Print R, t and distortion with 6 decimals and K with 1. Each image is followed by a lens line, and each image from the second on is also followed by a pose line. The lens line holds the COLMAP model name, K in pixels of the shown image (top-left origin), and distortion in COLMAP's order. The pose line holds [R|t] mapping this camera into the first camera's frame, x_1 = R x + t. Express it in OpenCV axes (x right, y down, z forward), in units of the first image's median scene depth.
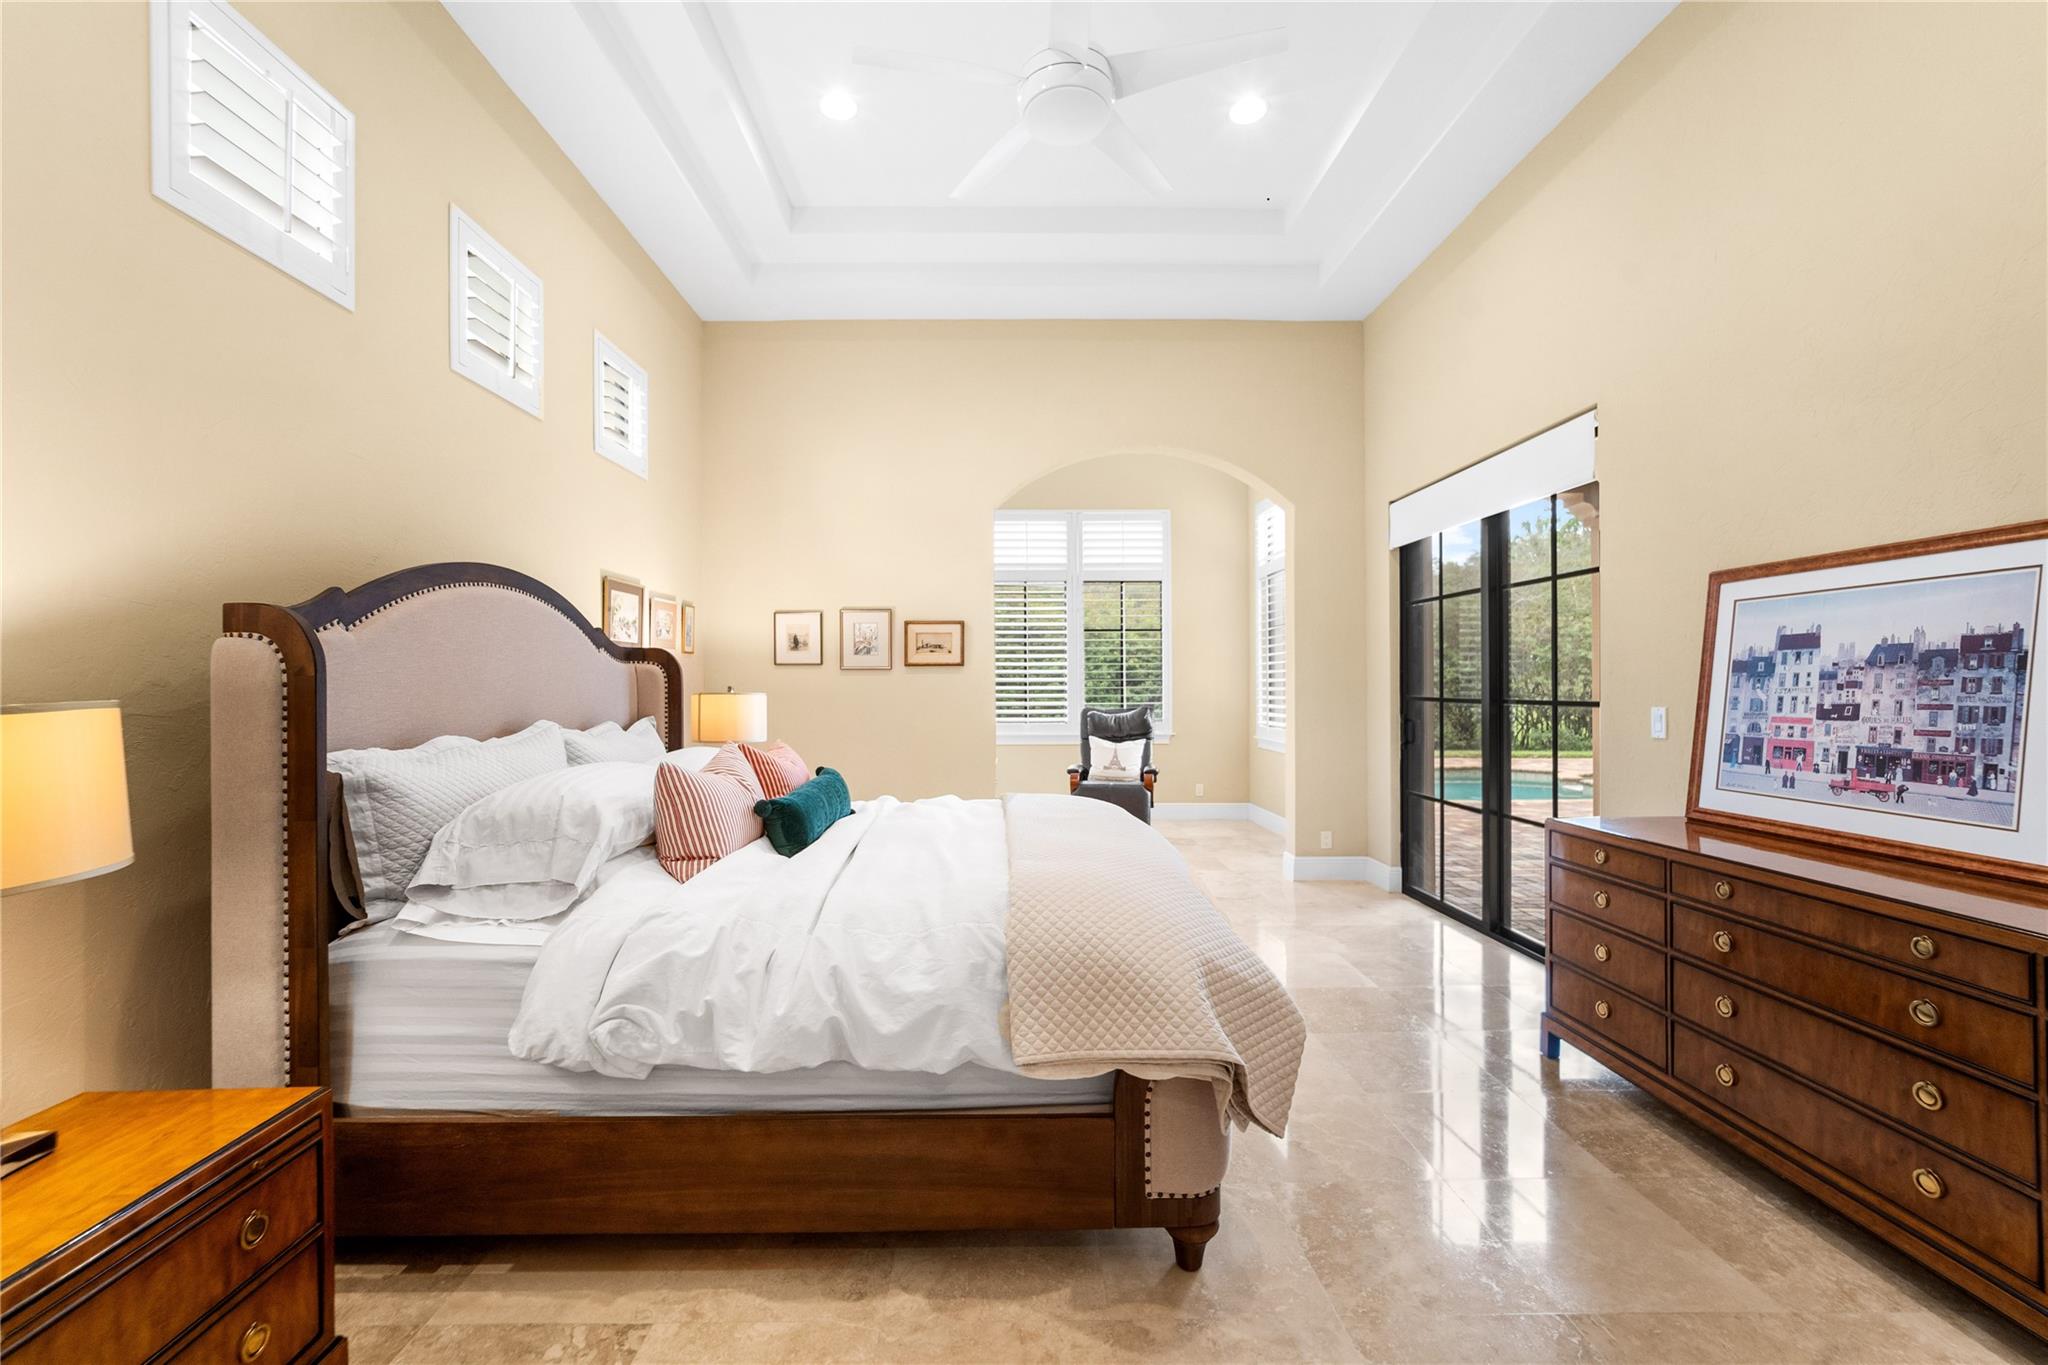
lens RADIAL K [[824.6, 0, 1012.3], [0, 824.6, 690.3], [0, 0, 1]] dist [-0.034274, 0.016205]
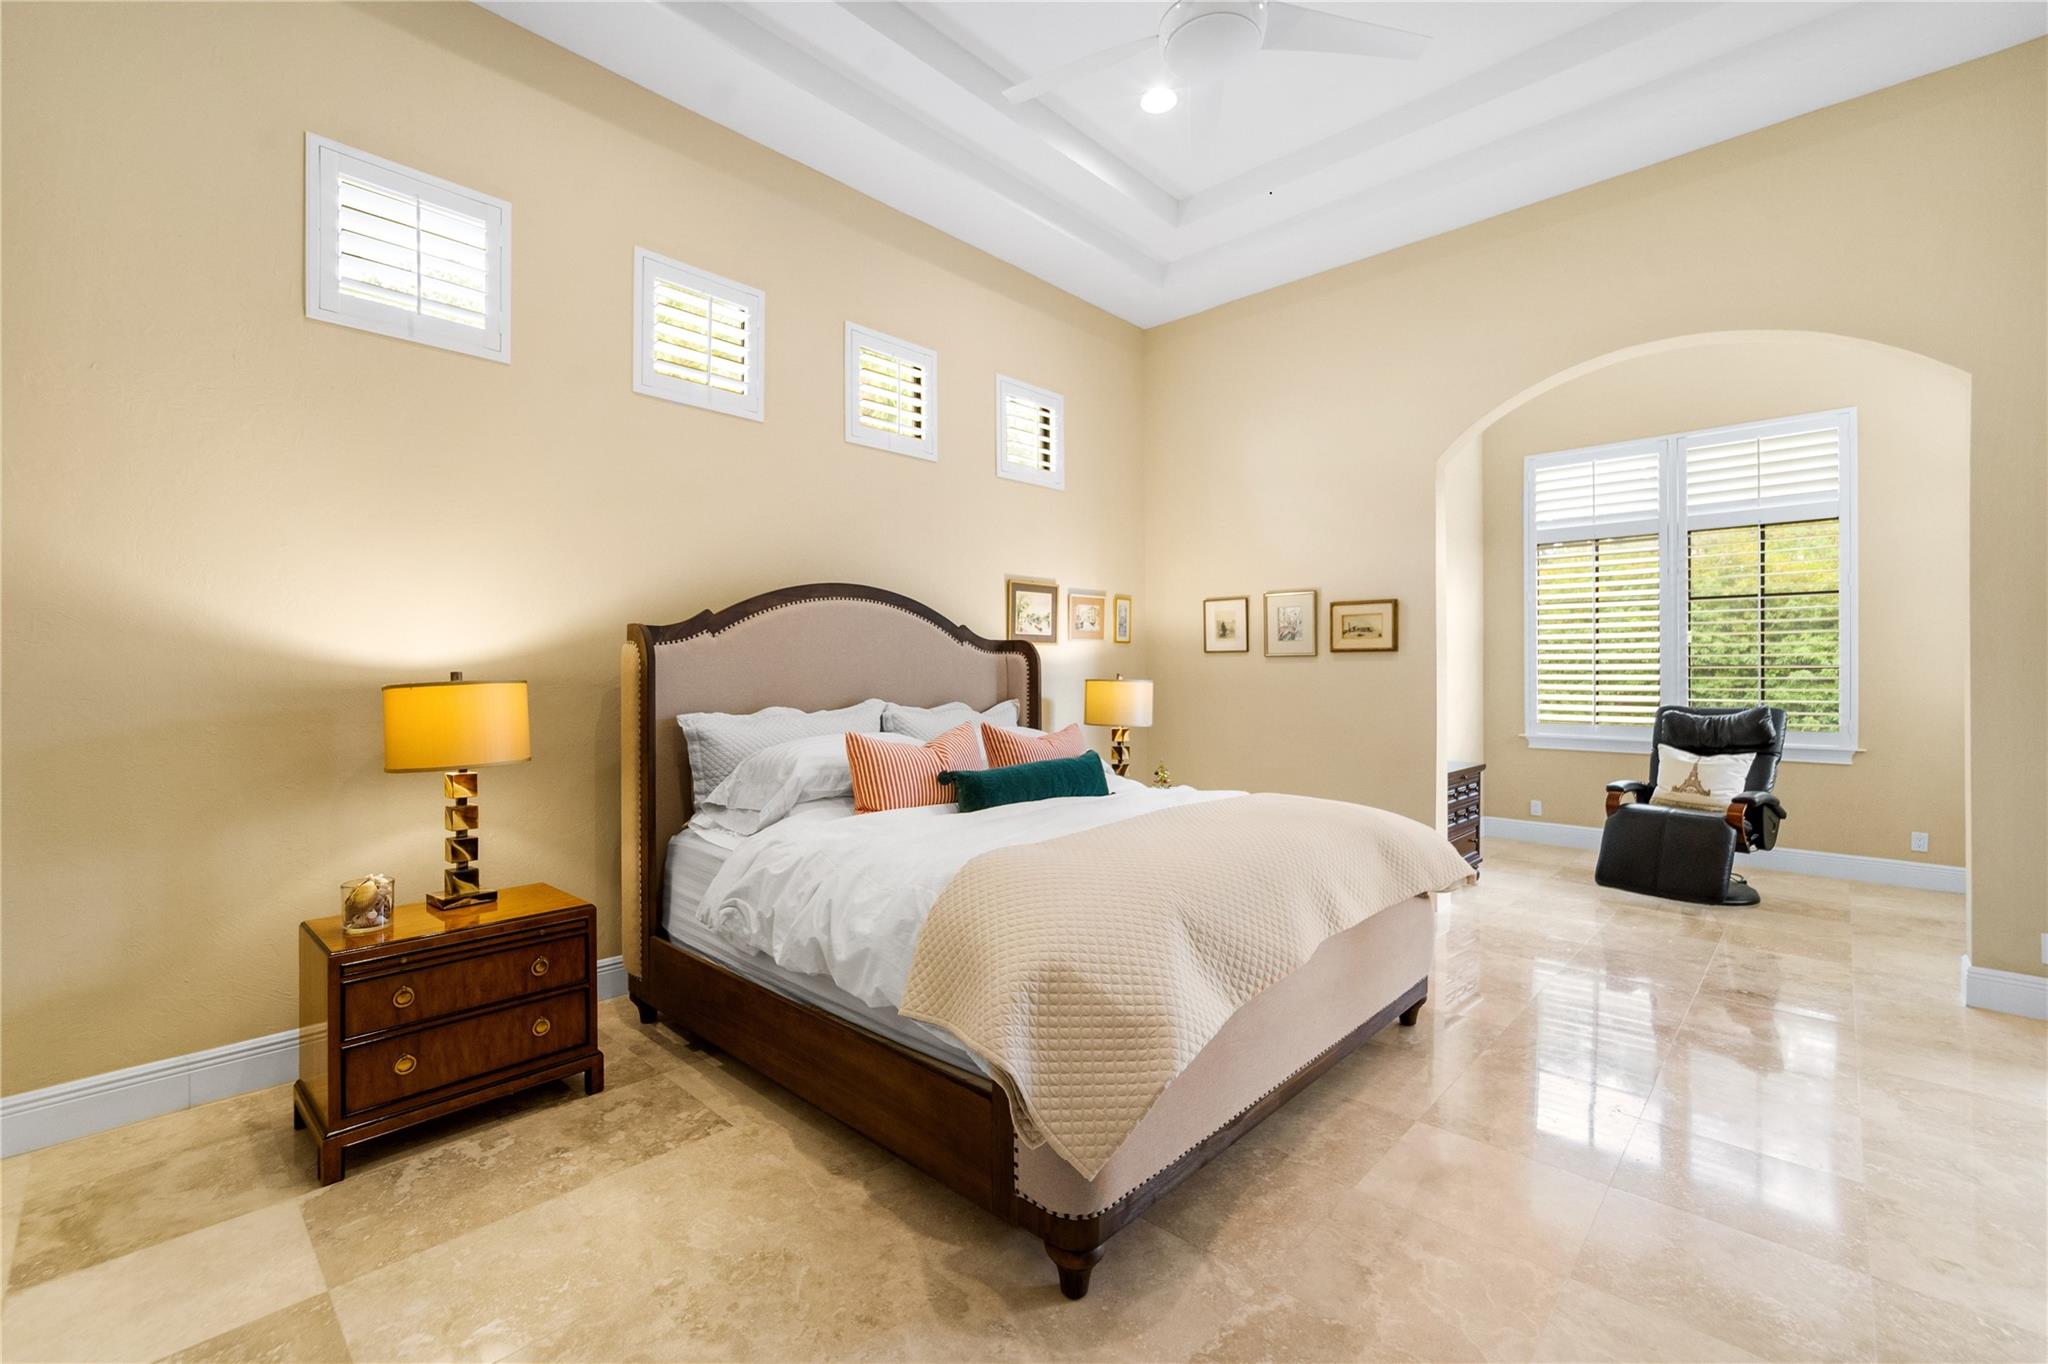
lens RADIAL K [[869.9, 0, 1037.8], [0, 869.9, 681.8], [0, 0, 1]] dist [-0.024176, 0.012322]
pose [[0.724546, 0.012004, -0.689122, 0.558043], [-0.007914, 0.999927, 0.009097, -0.005513], [0.689181, -0.001137, 0.724588, 0.160397]]
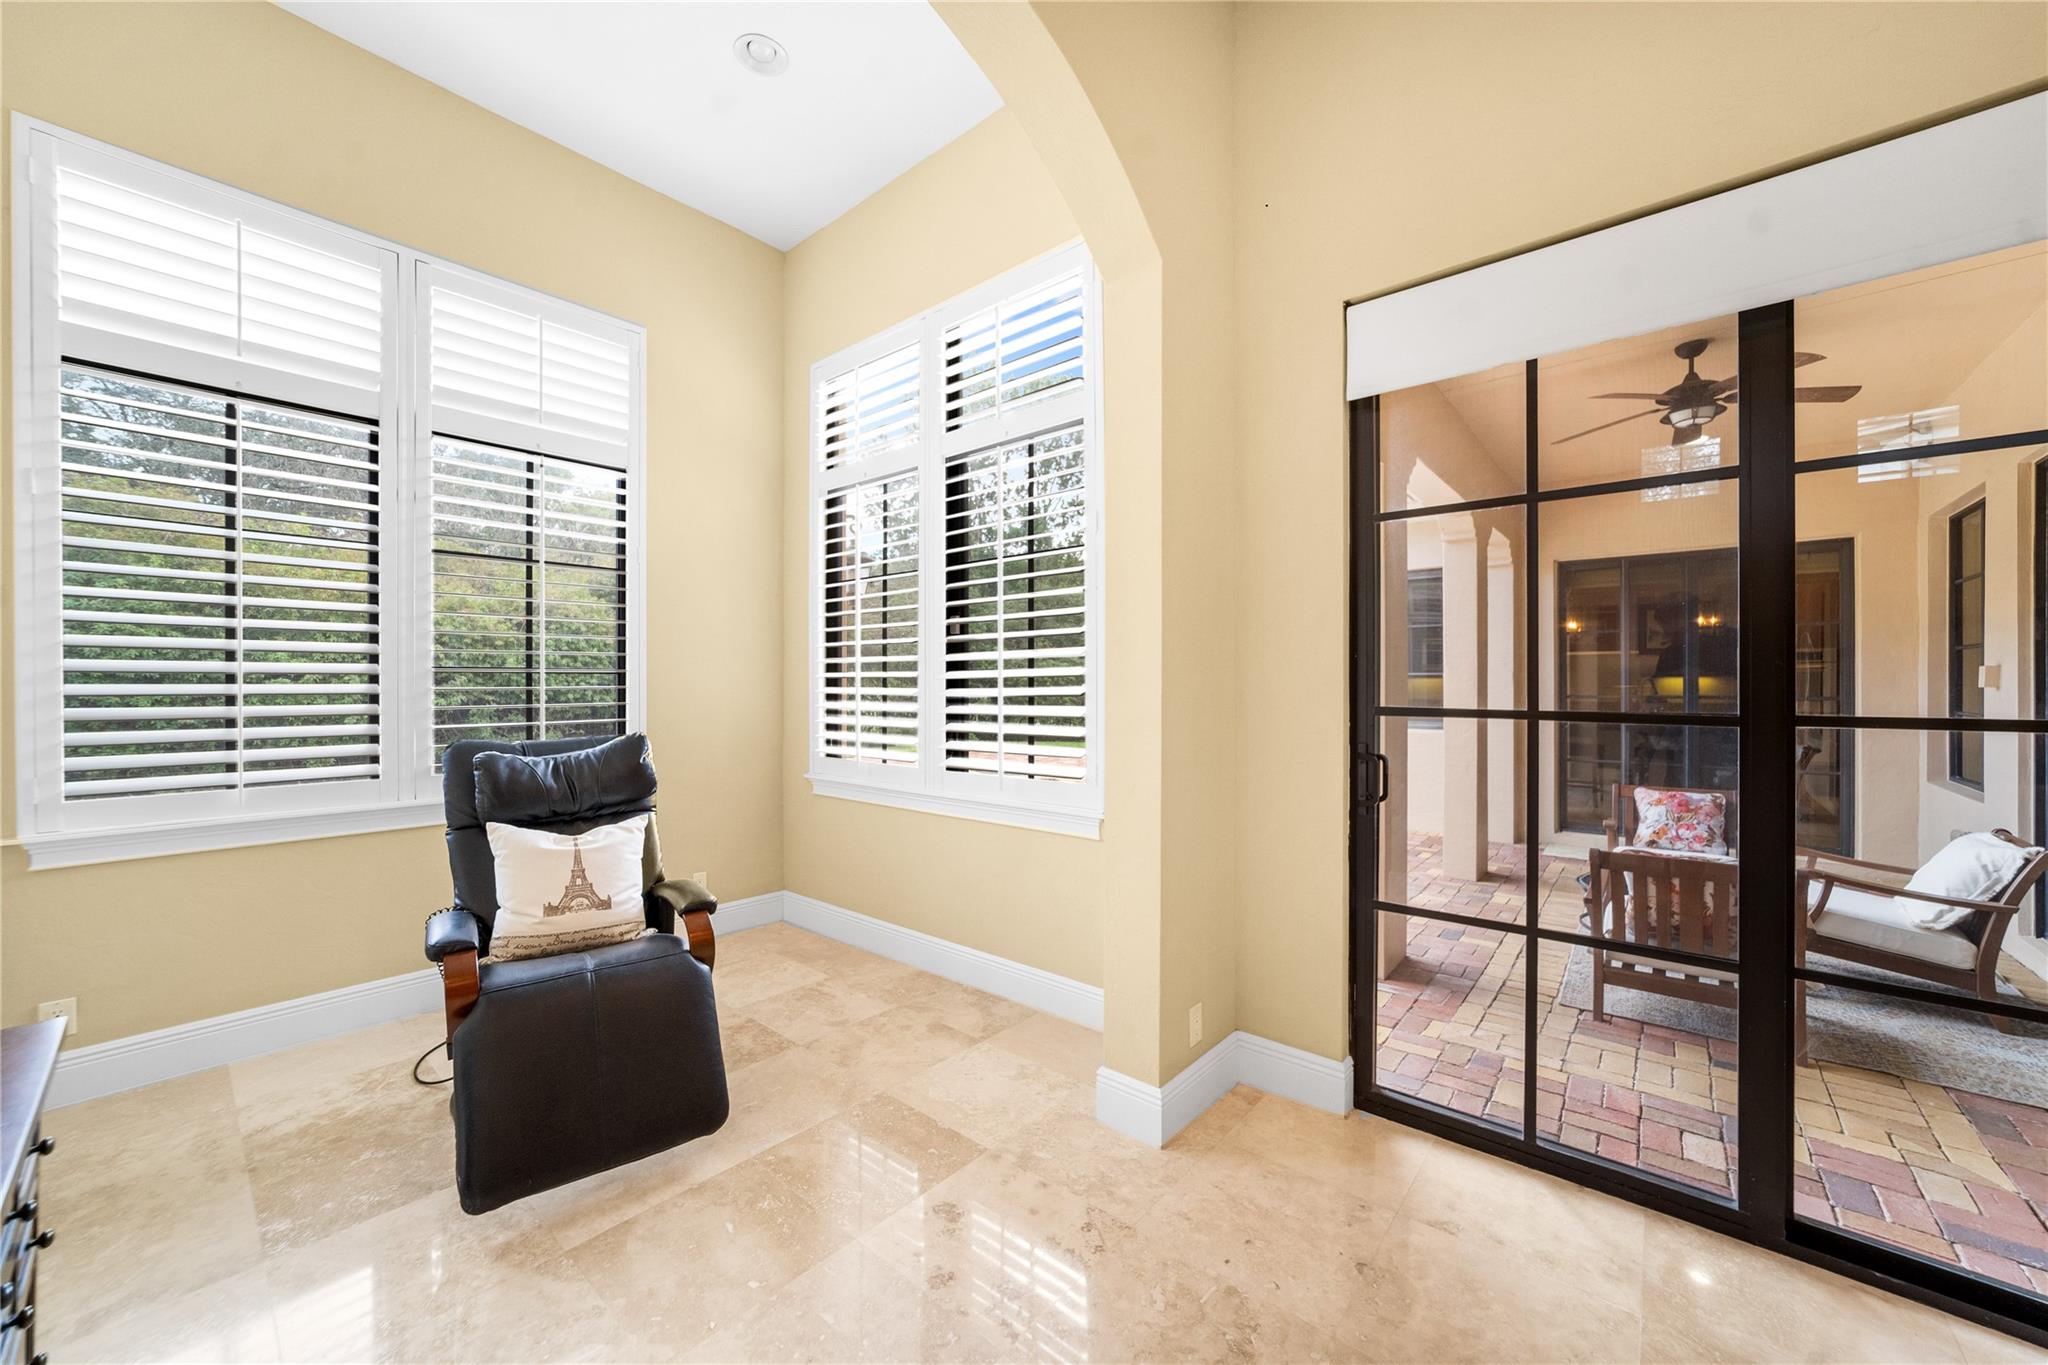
lens RADIAL K [[761.0, 0, 1024.0], [0, 761.0, 682.5], [0, 0, 1]] dist [-0.012178, 0.000067]
pose [[0.669993, -0.002186, 0.742364, 0.013579], [0.003970, 0.999992, -0.000638, -0.013658], [-0.742357, 0.003374, 0.669996, 1.513836]]
